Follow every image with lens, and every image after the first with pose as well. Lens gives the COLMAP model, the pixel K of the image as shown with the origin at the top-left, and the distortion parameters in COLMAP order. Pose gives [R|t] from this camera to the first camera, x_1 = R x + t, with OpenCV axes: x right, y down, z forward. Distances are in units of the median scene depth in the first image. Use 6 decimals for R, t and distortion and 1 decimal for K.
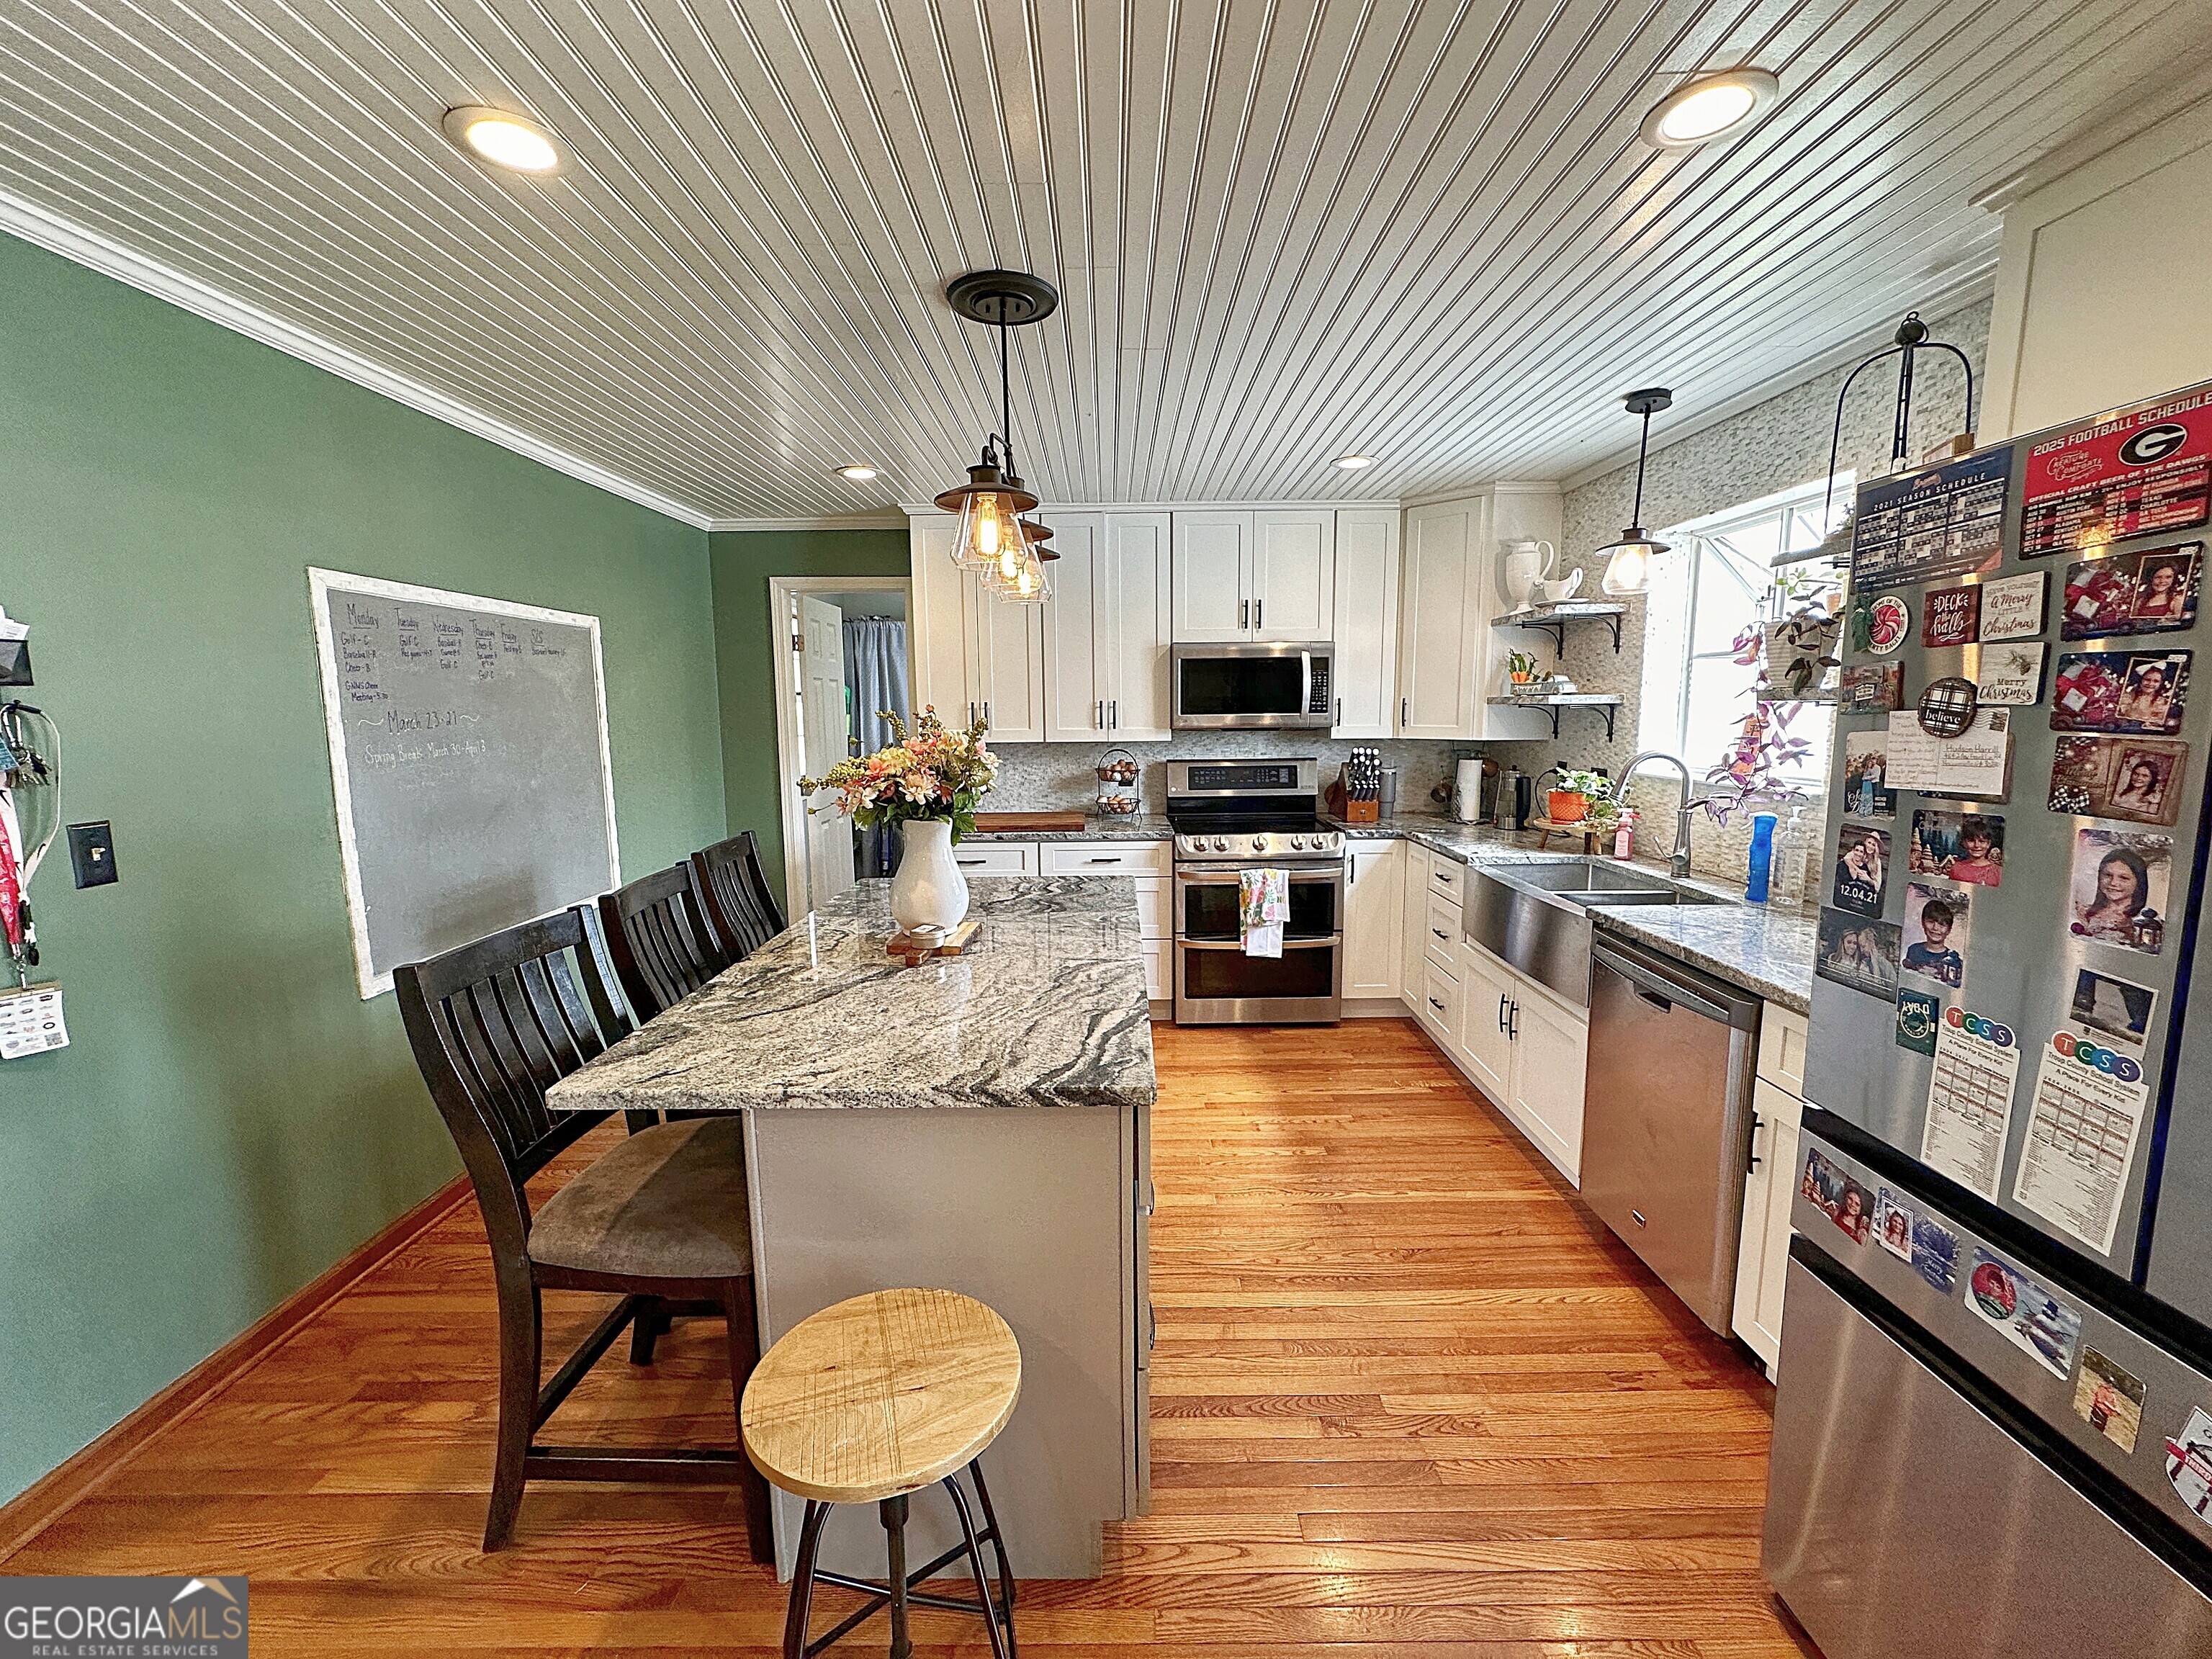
lens RADIAL K [[886.4, 0, 1106.8], [0, 886.4, 823.4], [0, 0, 1]] dist [0.001751, 0.000210]
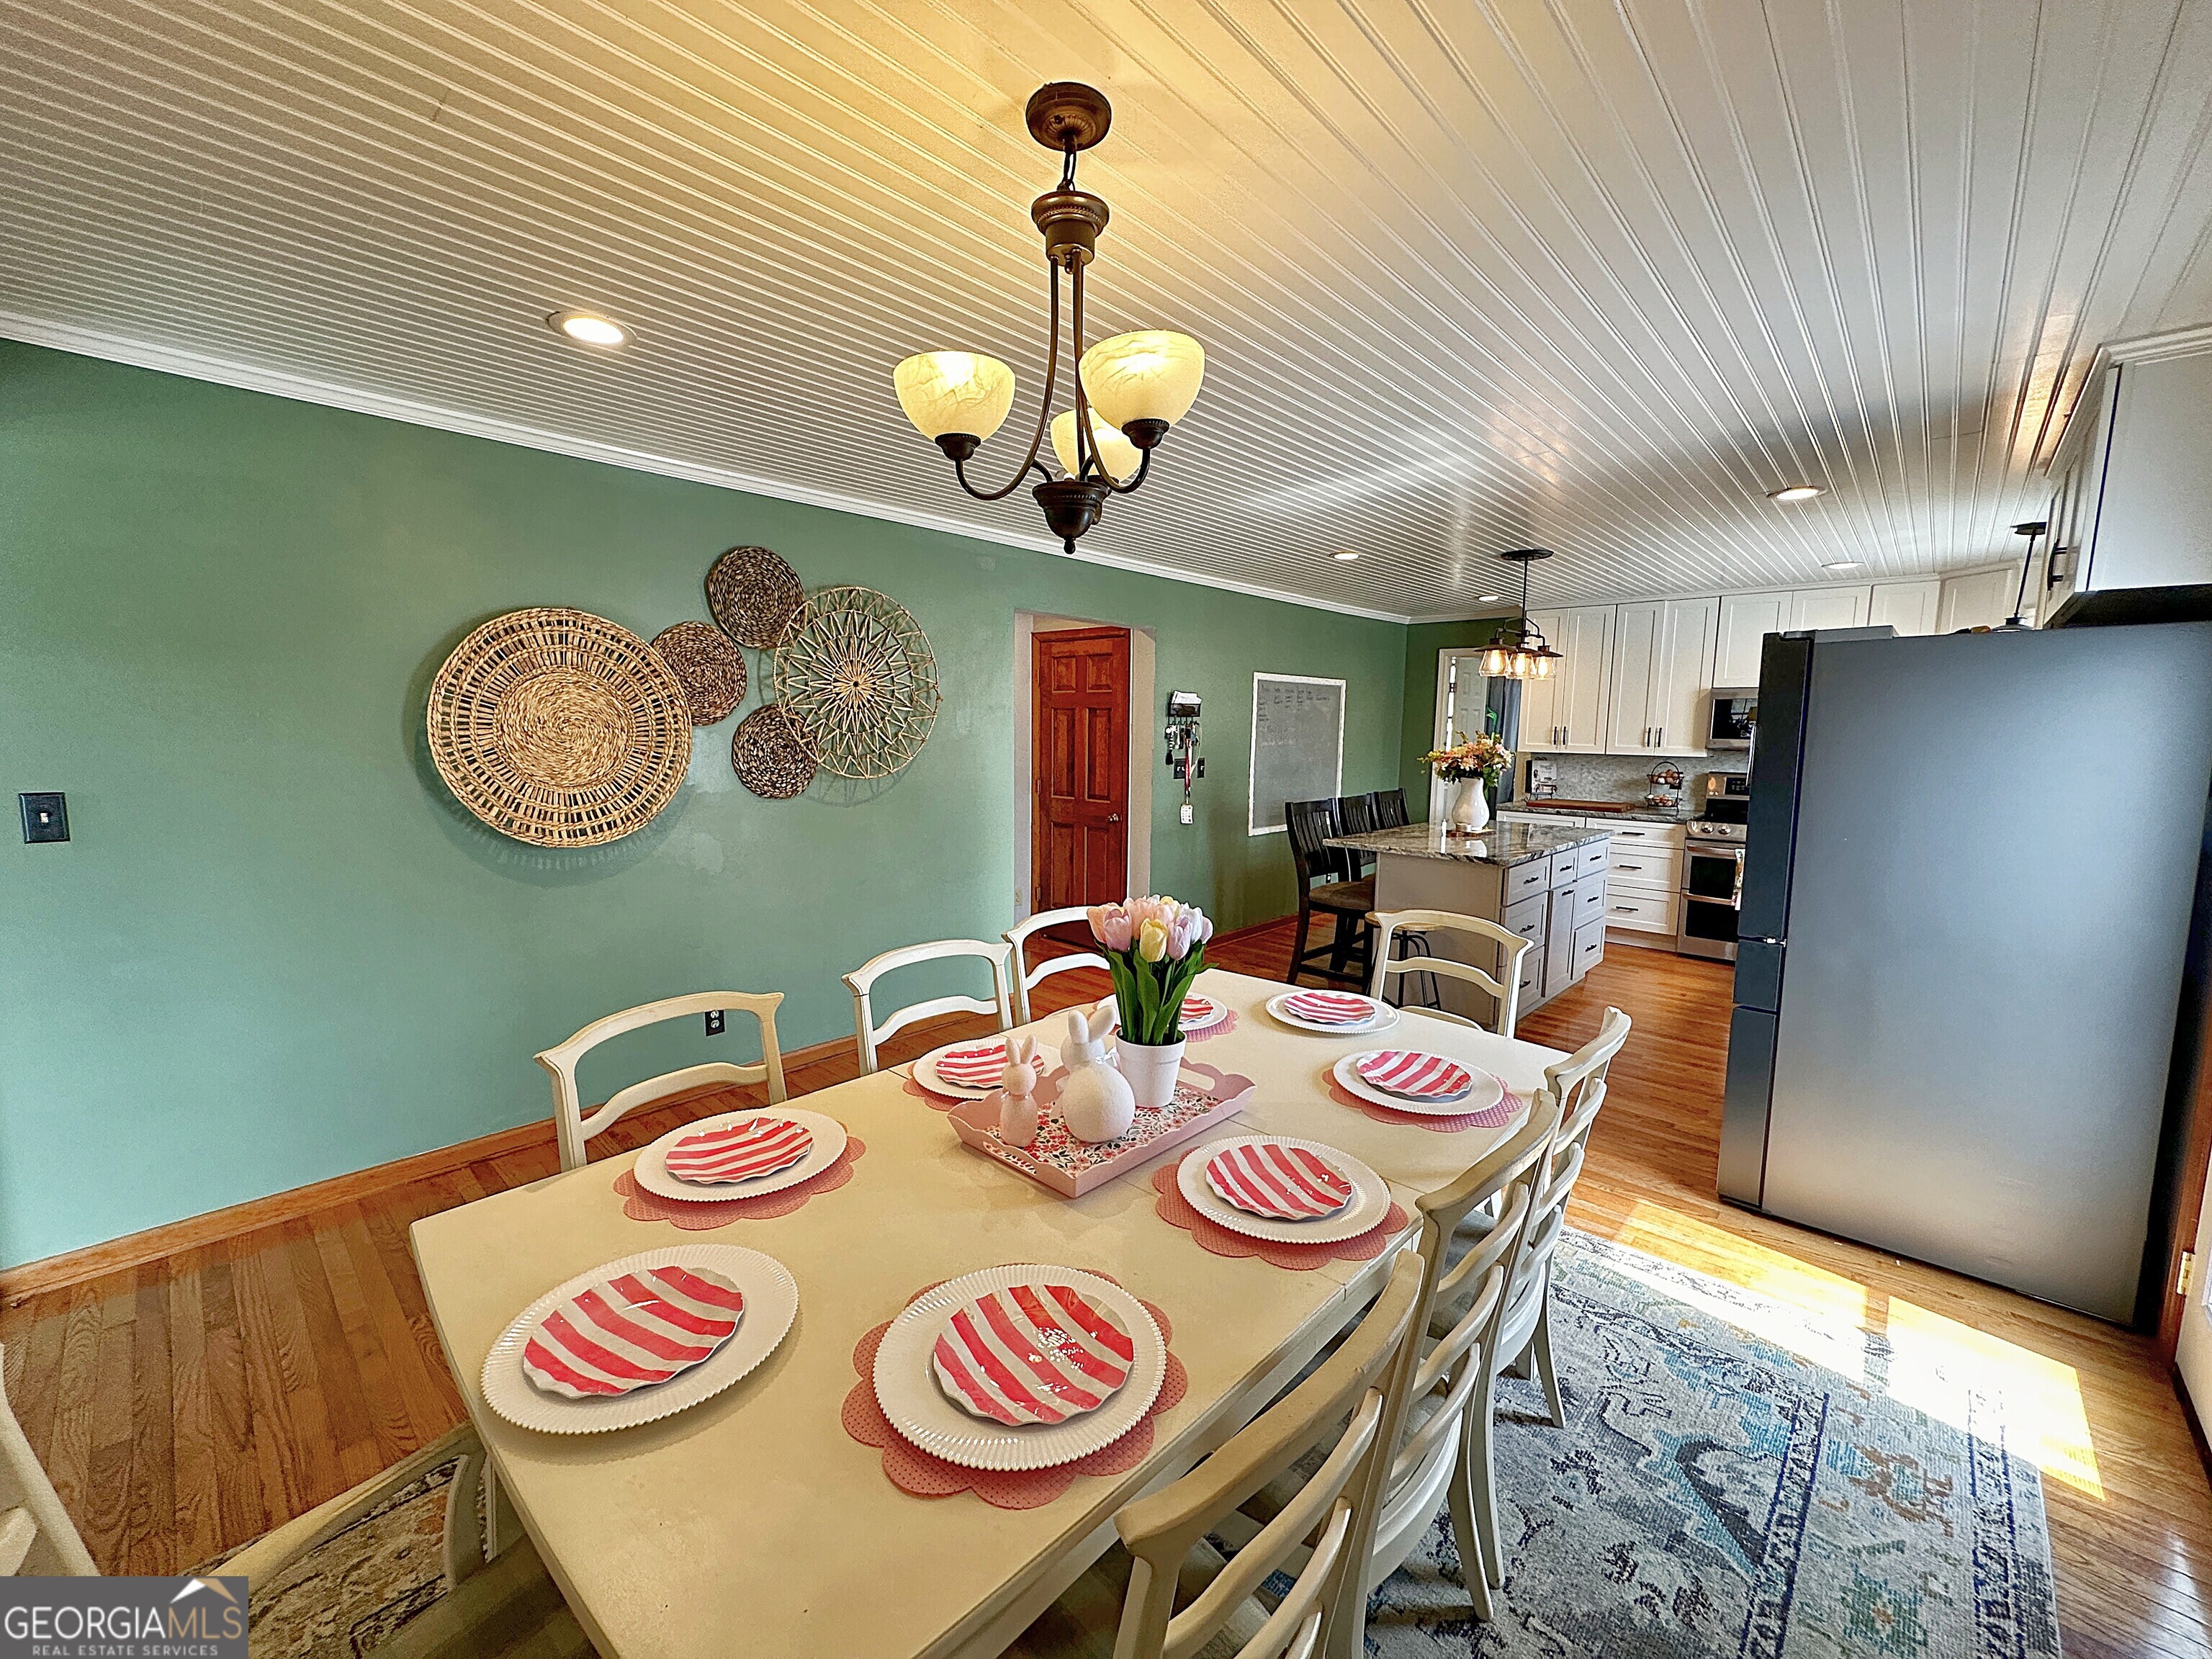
lens RADIAL K [[886.4, 0, 1106.8], [0, 886.4, 823.4], [0, 0, 1]] dist [0.001751, 0.000210]
pose [[0.730078, 0.097600, -0.676358, 0.617069], [-0.110356, 0.993596, 0.024257, 0.147496], [0.674394, 0.056930, 0.736174, -1.207580]]
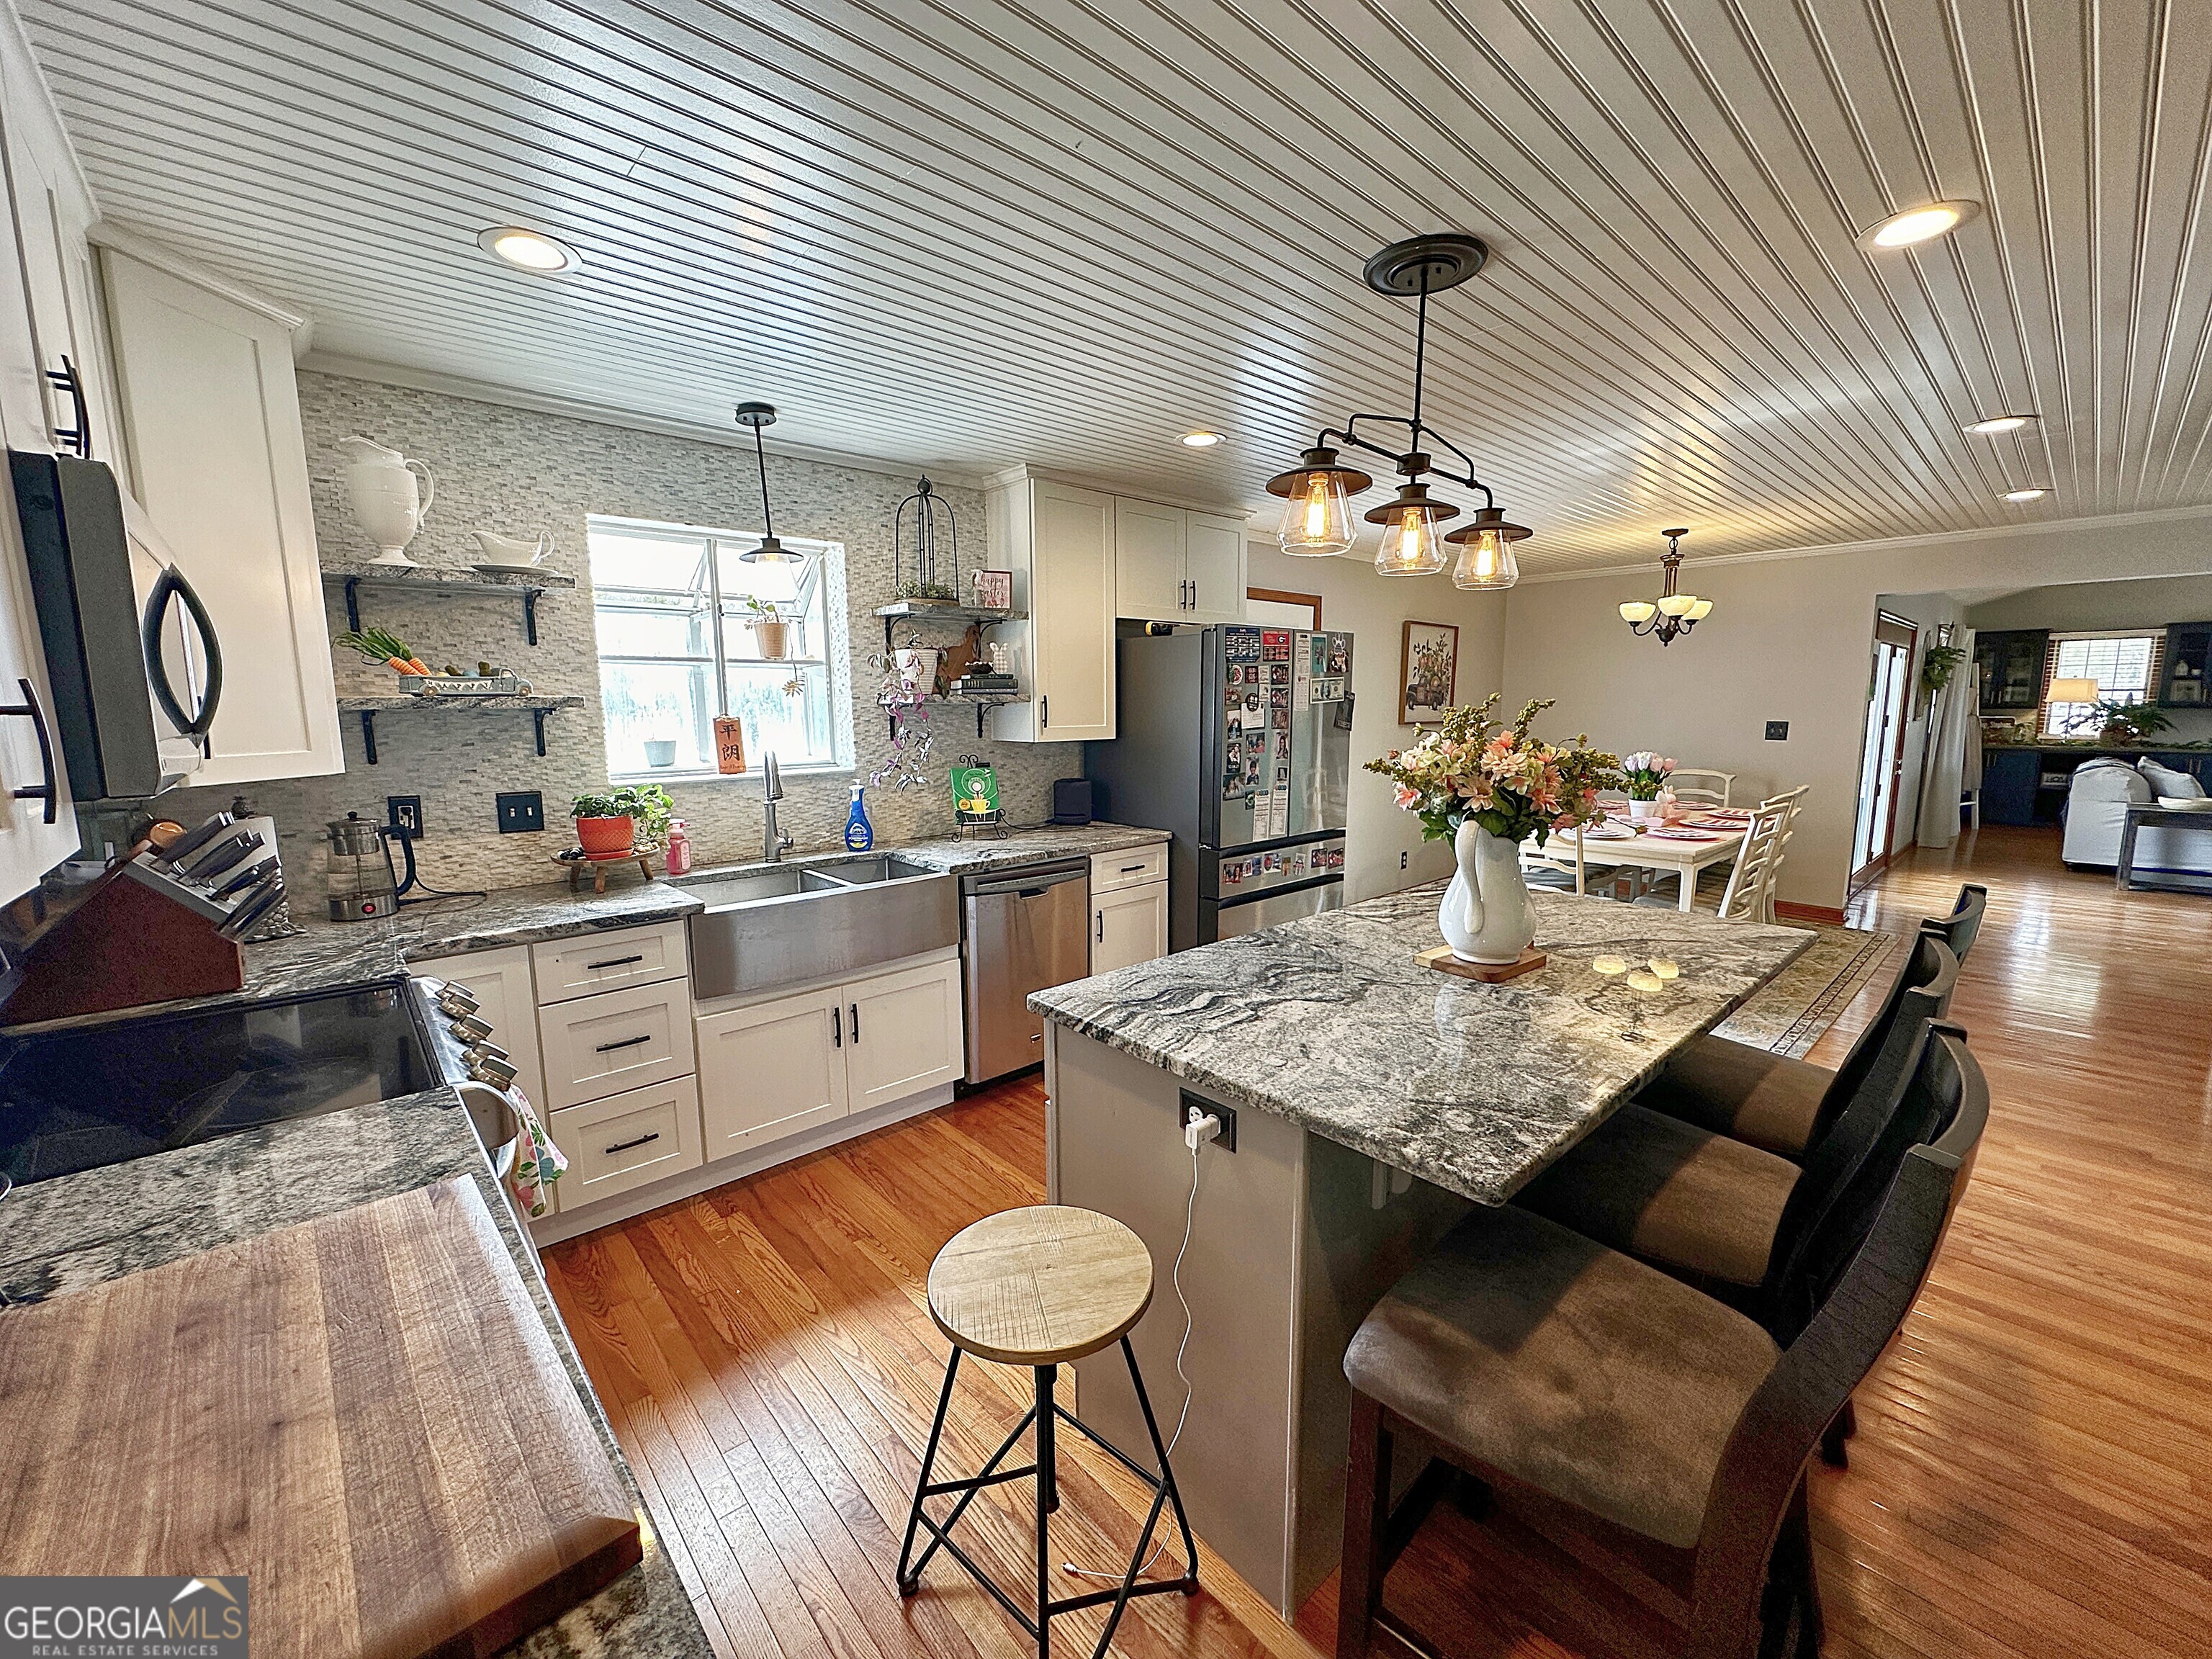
lens RADIAL K [[886.4, 0, 1106.8], [0, 886.4, 823.4], [0, 0, 1]] dist [0.001751, 0.000210]
pose [[-0.670450, -0.085412, 0.737022, -0.558349], [0.112391, 0.970198, 0.214673, -0.222092], [-0.733393, 0.226762, -0.640869, 1.737605]]
